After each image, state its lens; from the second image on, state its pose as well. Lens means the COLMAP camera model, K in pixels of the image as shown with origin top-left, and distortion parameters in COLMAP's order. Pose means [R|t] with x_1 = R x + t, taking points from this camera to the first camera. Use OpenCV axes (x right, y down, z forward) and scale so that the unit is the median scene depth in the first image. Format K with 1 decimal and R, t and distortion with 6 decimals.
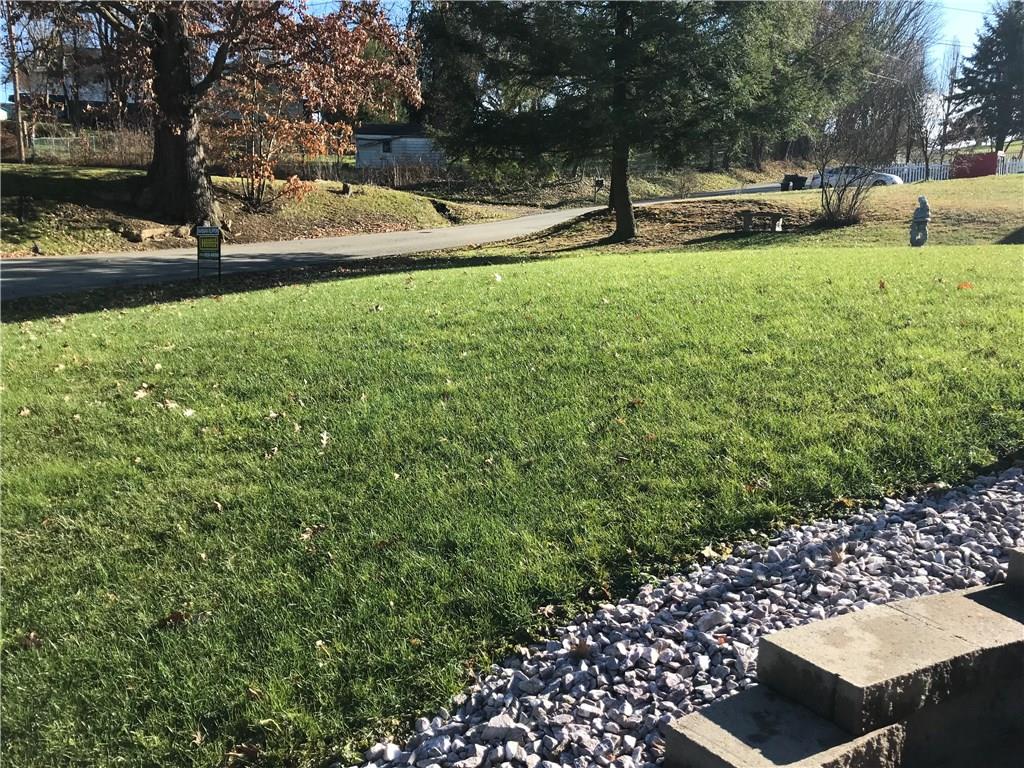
lens RADIAL K [[843.9, 0, 513.0], [0, 843.9, 385.2], [0, 0, 1]] dist [-0.007712, 0.022907]
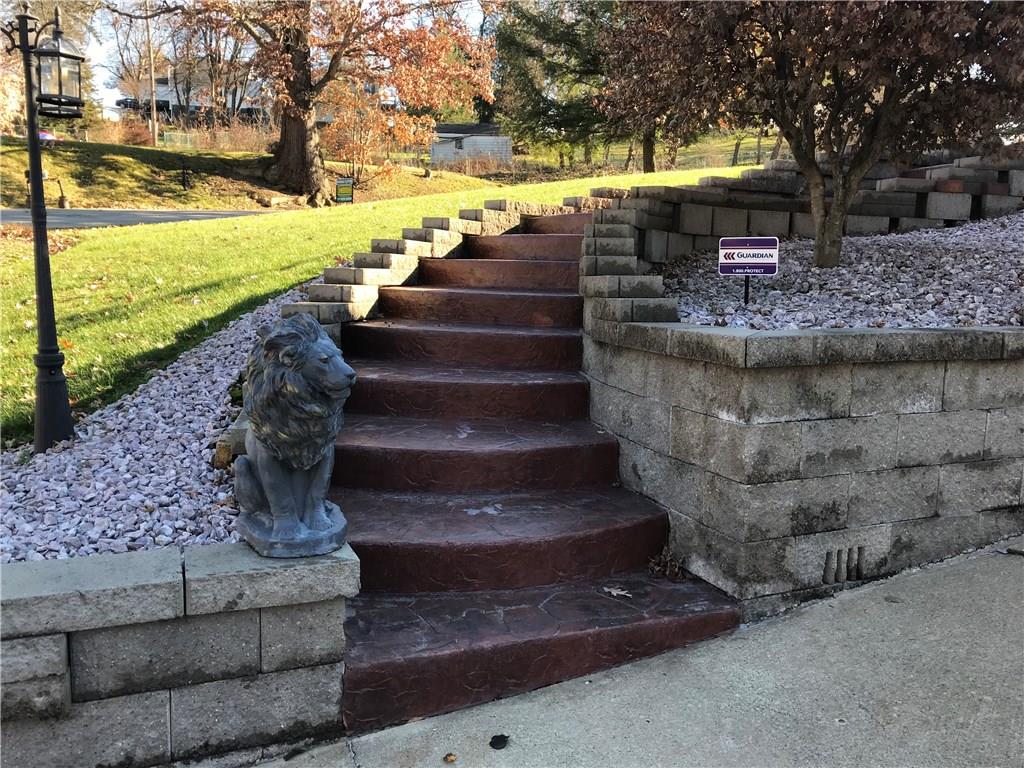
lens RADIAL K [[843.9, 0, 511.1], [0, 843.9, 383.3], [0, 0, 1]] dist [-0.007712, 0.022907]
pose [[0.997016, 0.023792, -0.073440, 0.017070], [-0.024590, 0.999648, -0.009980, 0.092009], [0.073176, 0.011756, 0.997250, -0.219042]]
